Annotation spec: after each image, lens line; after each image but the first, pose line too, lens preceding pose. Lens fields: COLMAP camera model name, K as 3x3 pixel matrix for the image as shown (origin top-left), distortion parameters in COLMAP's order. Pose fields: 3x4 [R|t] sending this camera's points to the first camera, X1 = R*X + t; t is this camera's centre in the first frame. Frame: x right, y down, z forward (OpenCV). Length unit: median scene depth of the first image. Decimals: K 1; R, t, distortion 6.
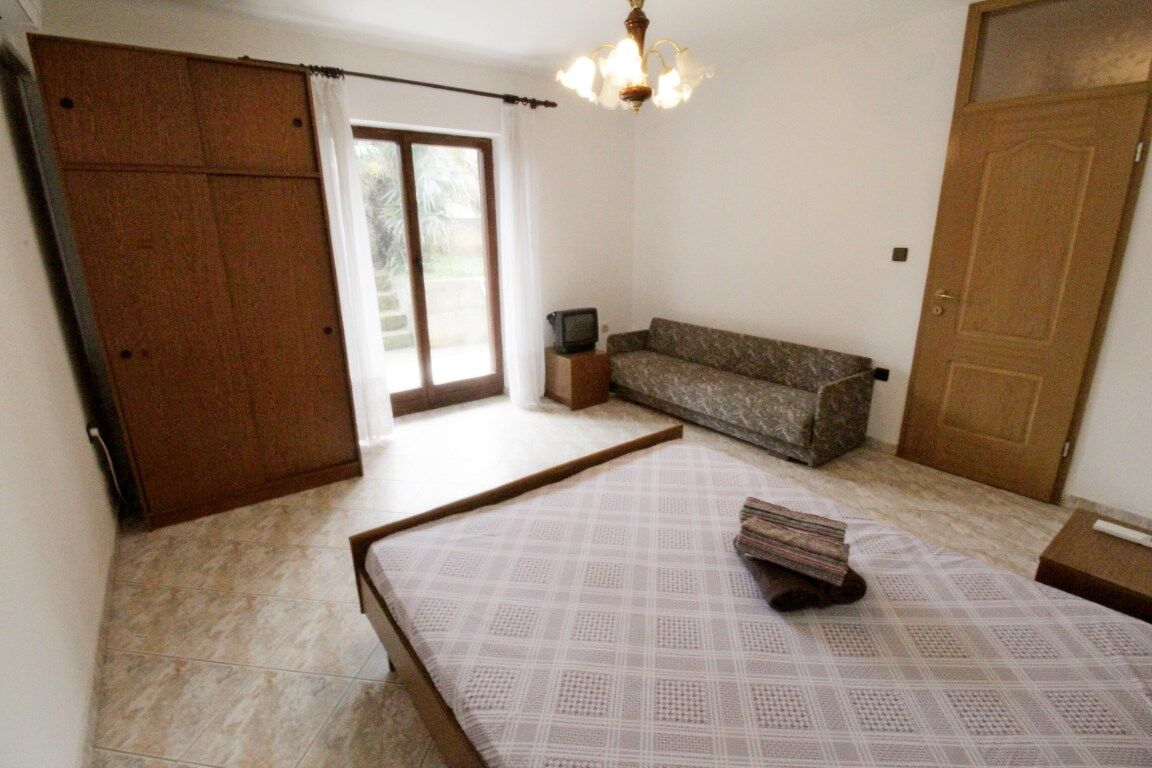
lens RADIAL K [[539.3, 0, 590.5], [0, 539.3, 381.3], [0, 0, 1]] dist [0.004353, -0.015113]
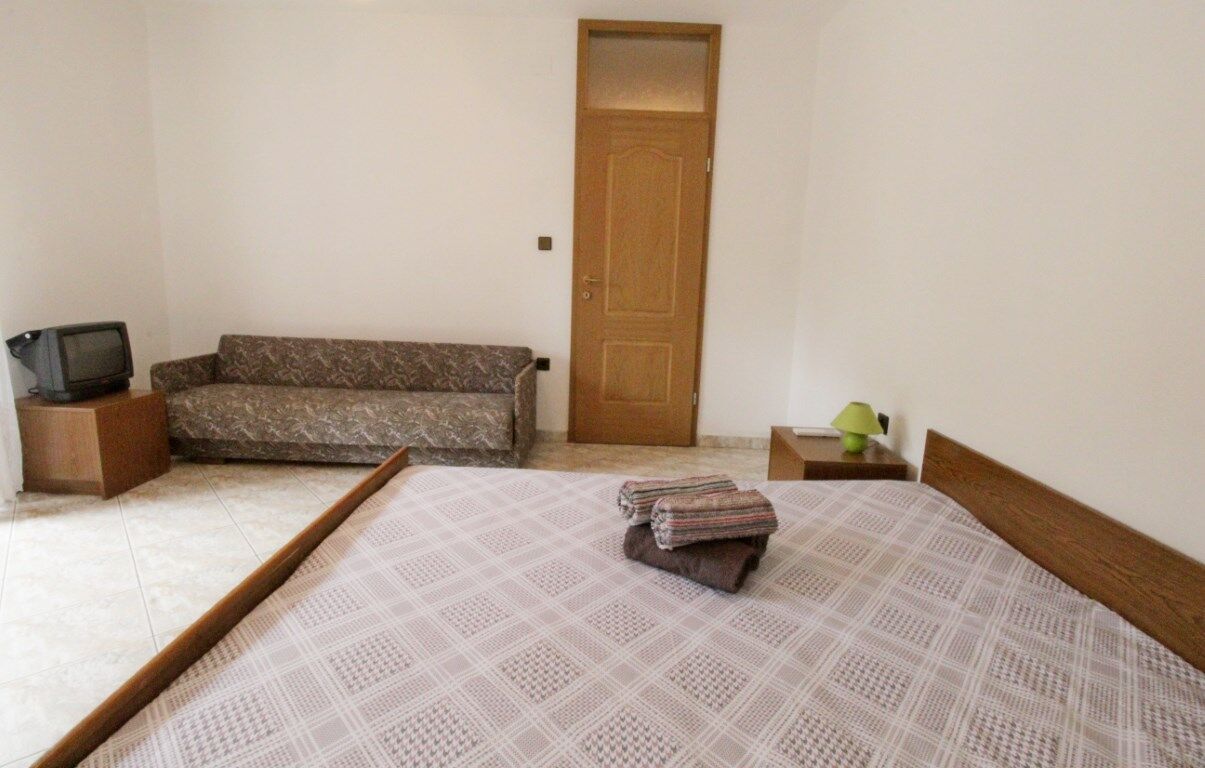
lens RADIAL K [[564.6, 0, 615.7], [0, 564.6, 361.3], [0, 0, 1]] dist [-0.000435, -0.000402]
pose [[0.621290, -0.098571, 0.777356, -0.179989], [0.183455, 0.982782, -0.022004, 0.029242], [-0.761803, 0.156281, 0.628676, 0.243487]]
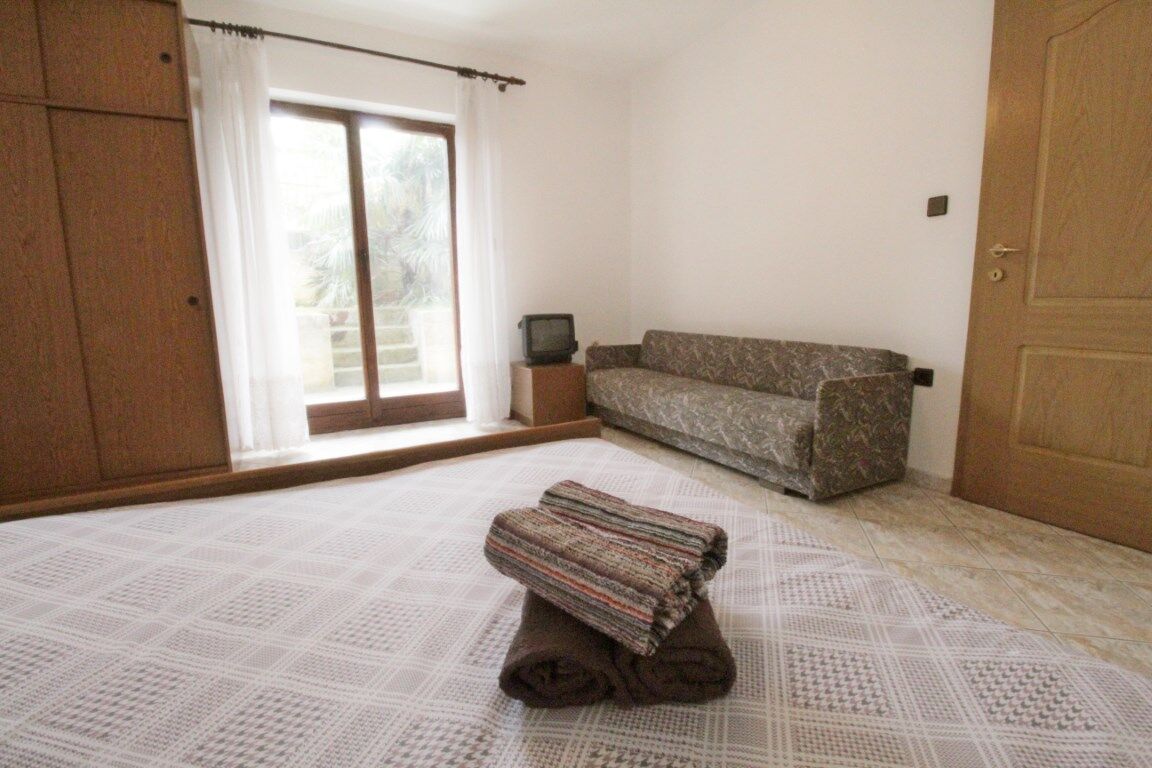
lens RADIAL K [[539.3, 0, 590.5], [0, 539.3, 381.3], [0, 0, 1]] dist [0.004353, -0.015113]
pose [[0.989191, 0.015741, -0.145785, 0.208154], [-0.034524, 0.991273, -0.127221, 0.096749], [0.142510, 0.130879, 0.981102, 0.240077]]
